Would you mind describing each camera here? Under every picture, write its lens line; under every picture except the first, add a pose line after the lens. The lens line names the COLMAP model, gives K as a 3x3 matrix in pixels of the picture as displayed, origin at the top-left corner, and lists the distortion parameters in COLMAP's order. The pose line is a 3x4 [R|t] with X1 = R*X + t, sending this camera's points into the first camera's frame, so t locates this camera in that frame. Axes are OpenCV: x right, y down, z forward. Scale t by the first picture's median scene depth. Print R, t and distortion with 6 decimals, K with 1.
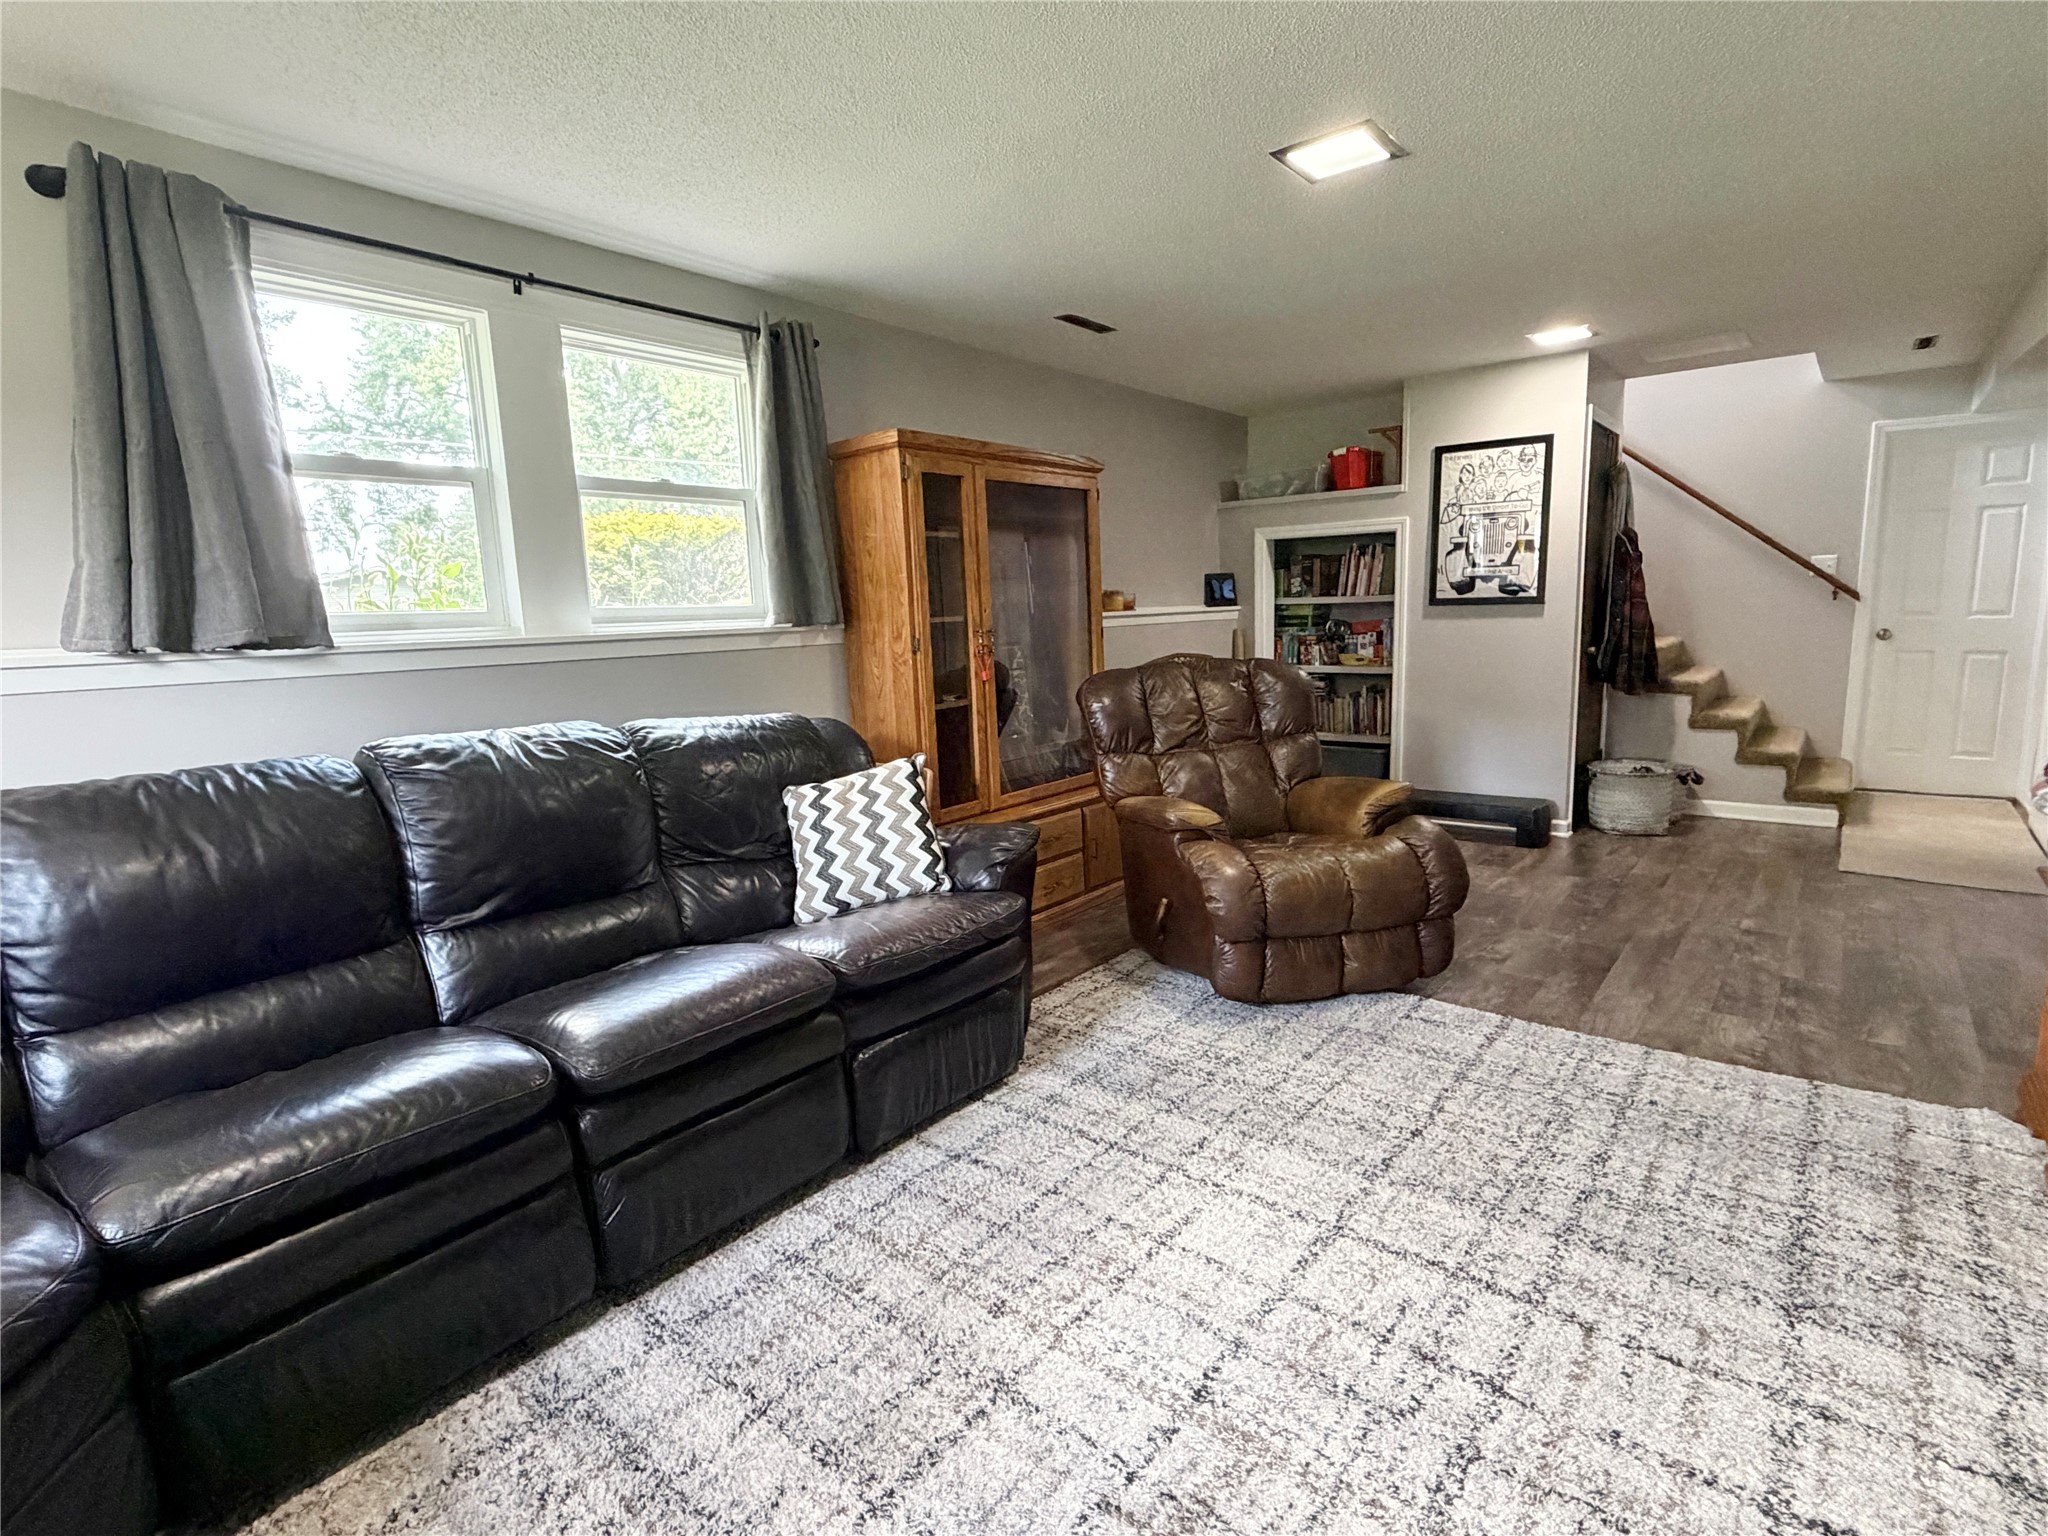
lens RADIAL K [[1019.9, 0, 1028.8], [0, 1019.9, 769.2], [0, 0, 1]] dist [0.001334, 0.000622]
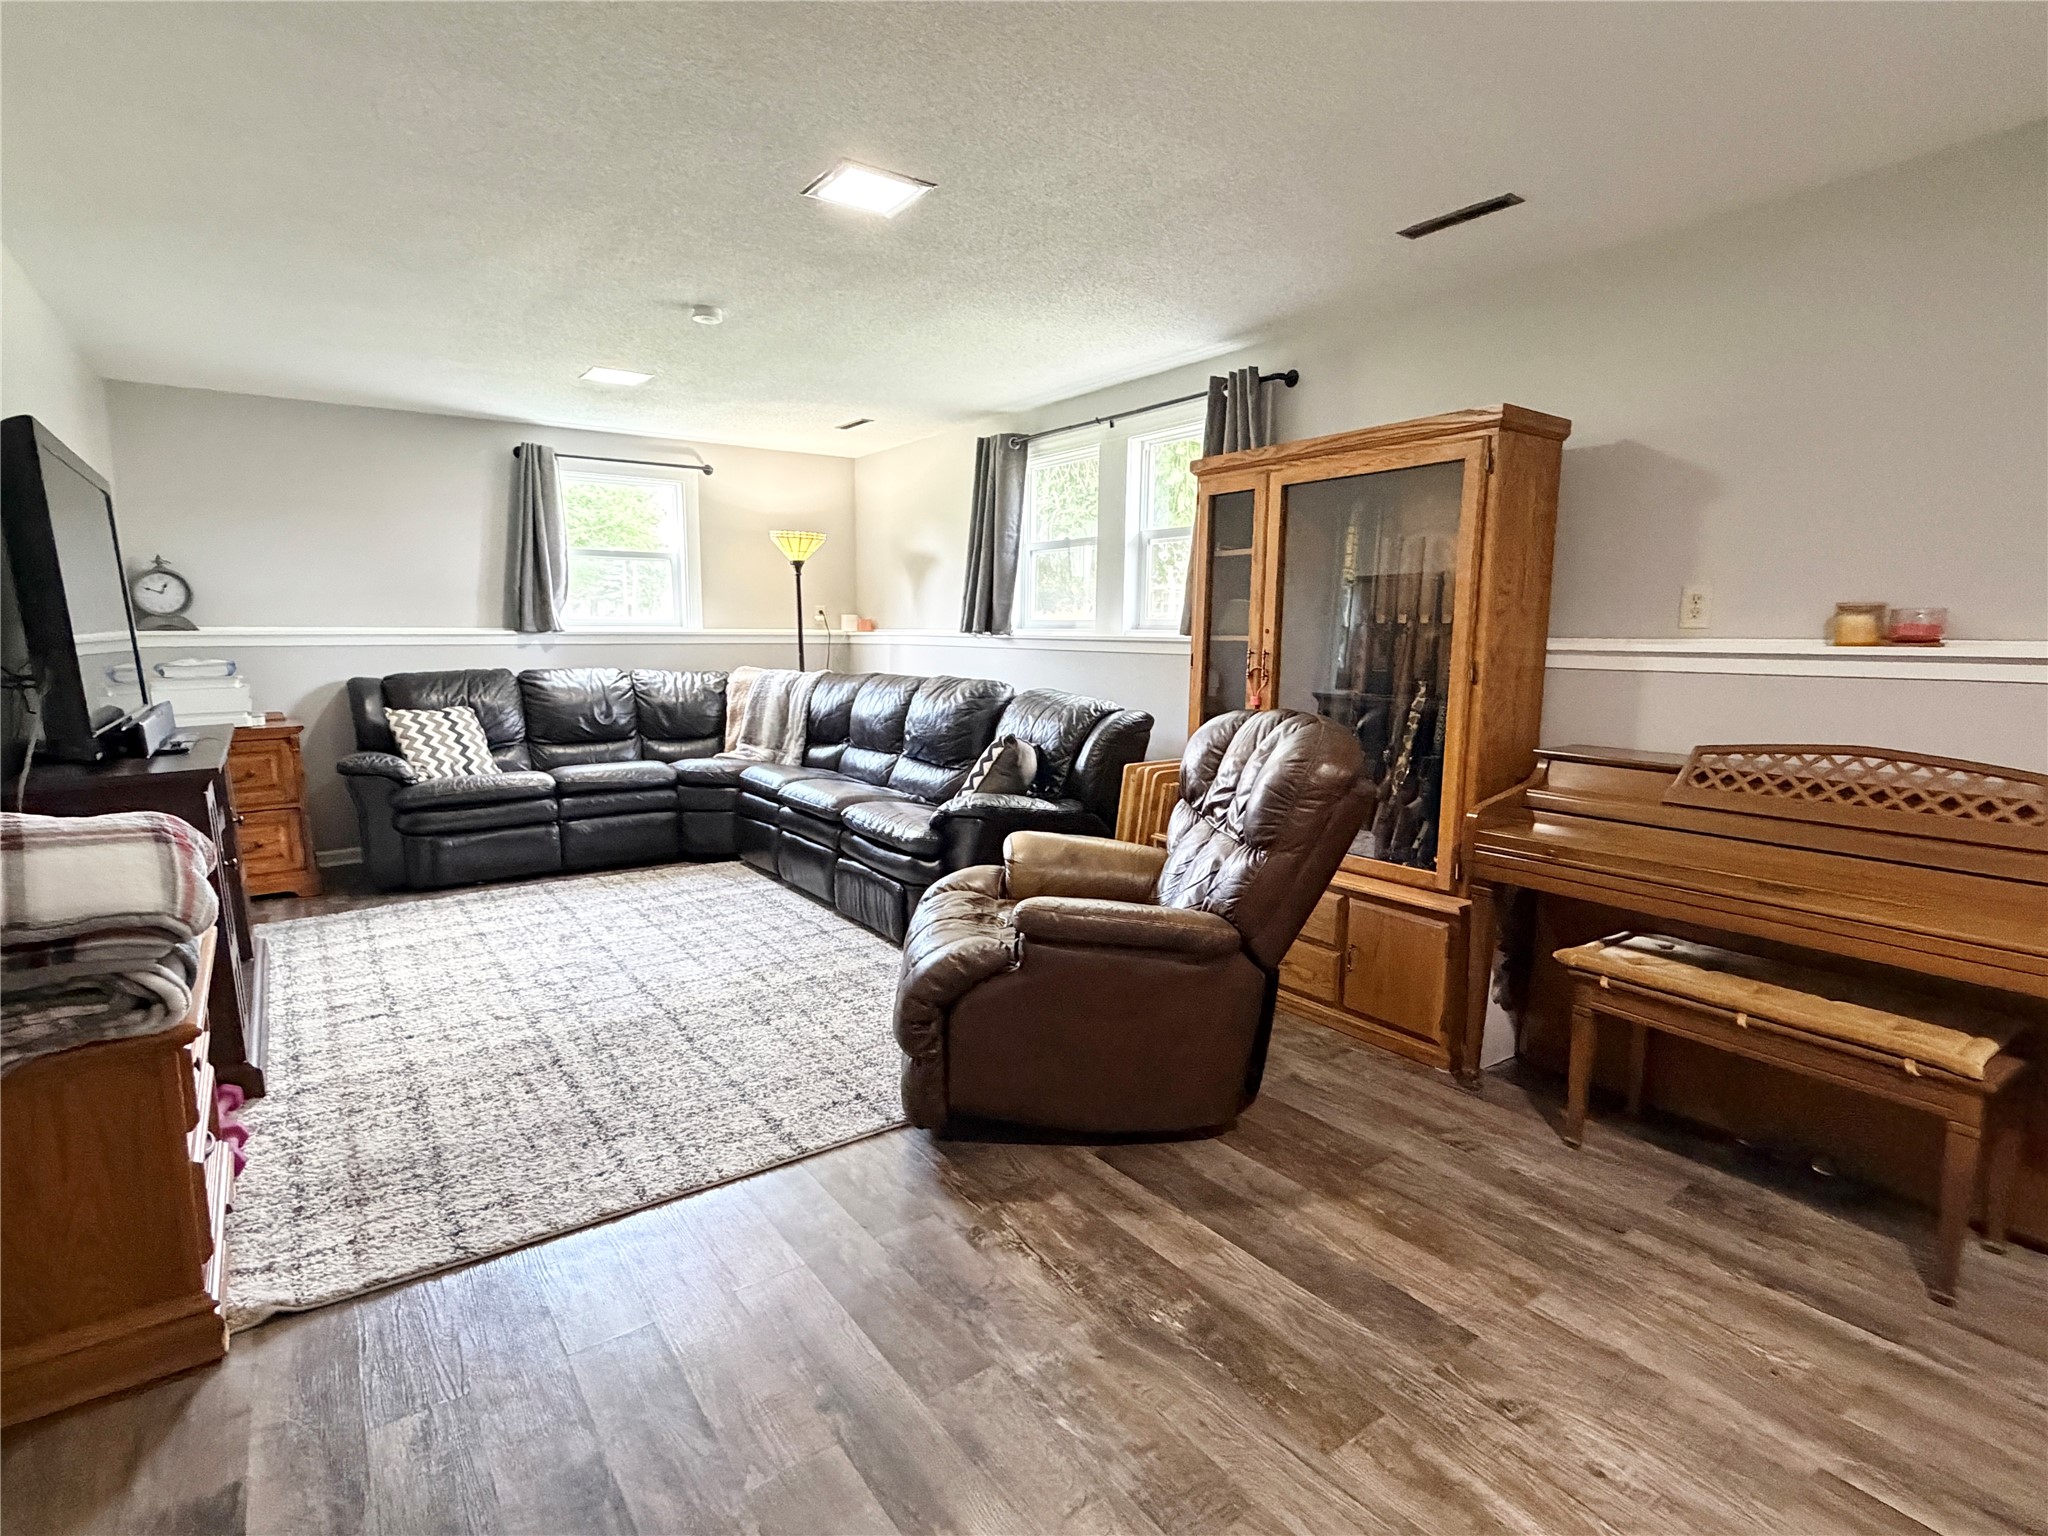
lens RADIAL K [[1019.9, 0, 1021.2], [0, 1019.9, 770.8], [0, 0, 1]] dist [0.001334, 0.000622]
pose [[-0.265463, 0.167049, -0.949539, 1.532830], [-0.145918, 0.966569, 0.210839, -0.329667], [0.953015, 0.194525, -0.232213, 1.736037]]
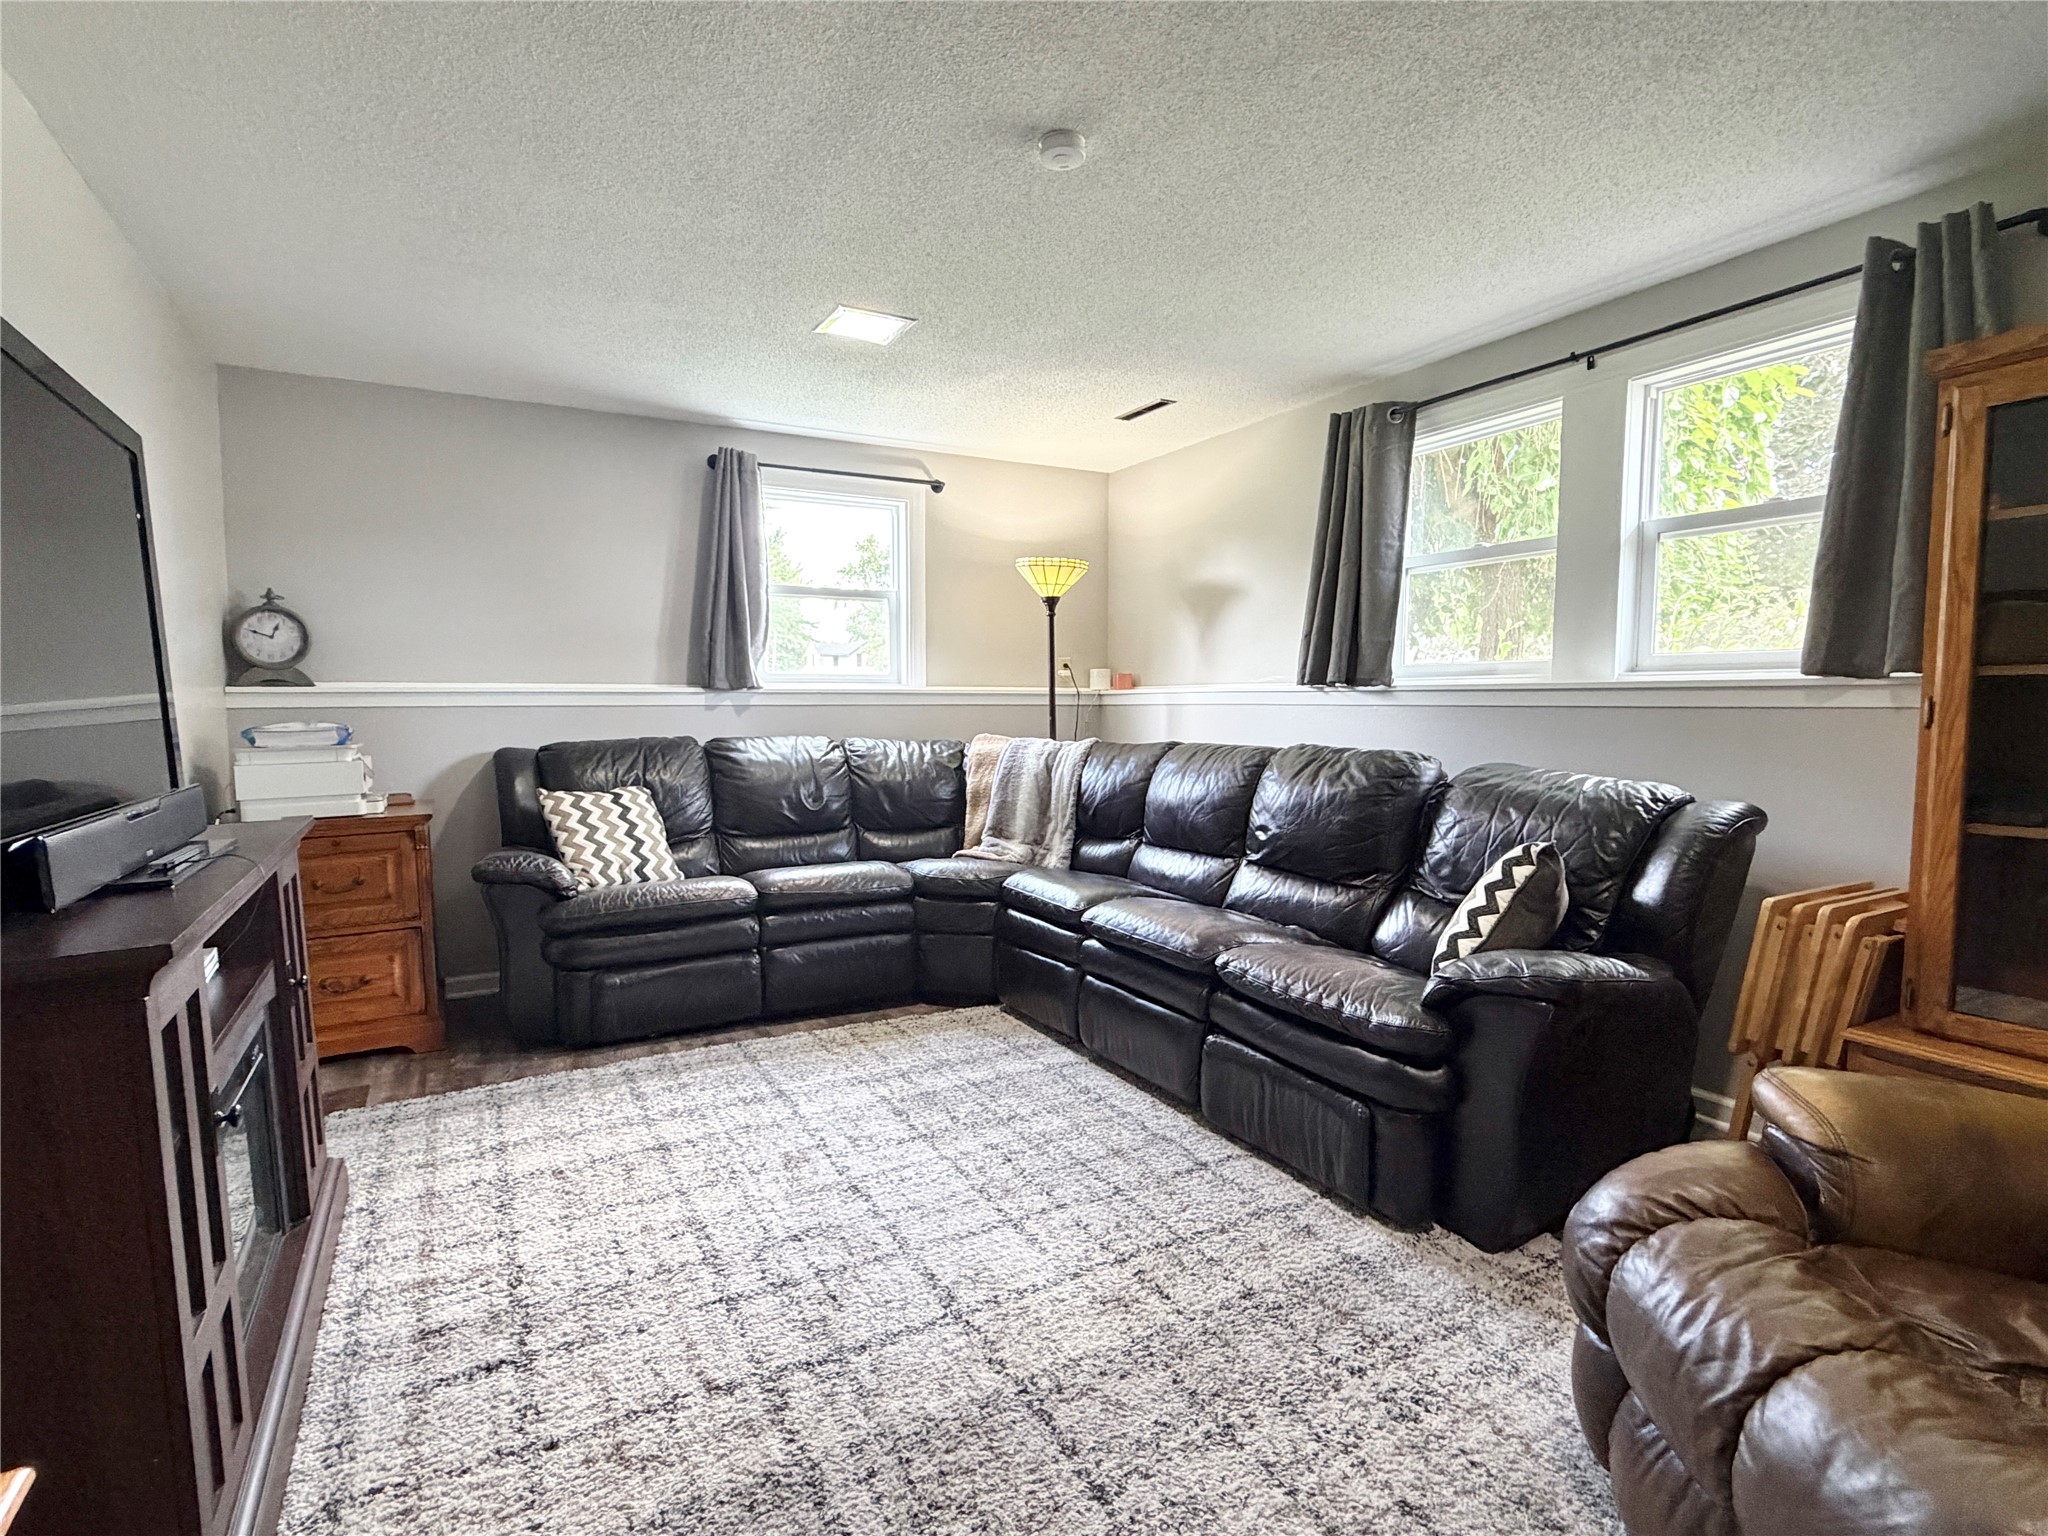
lens RADIAL K [[1019.9, 0, 1020.5], [0, 1019.9, 771.1], [0, 0, 1]] dist [0.001334, 0.000622]
pose [[-0.376756, 0.098312, -0.921081, 0.986467], [-0.130336, 0.978834, 0.157788, -0.179184], [0.917097, 0.179497, -0.355968, 1.164572]]
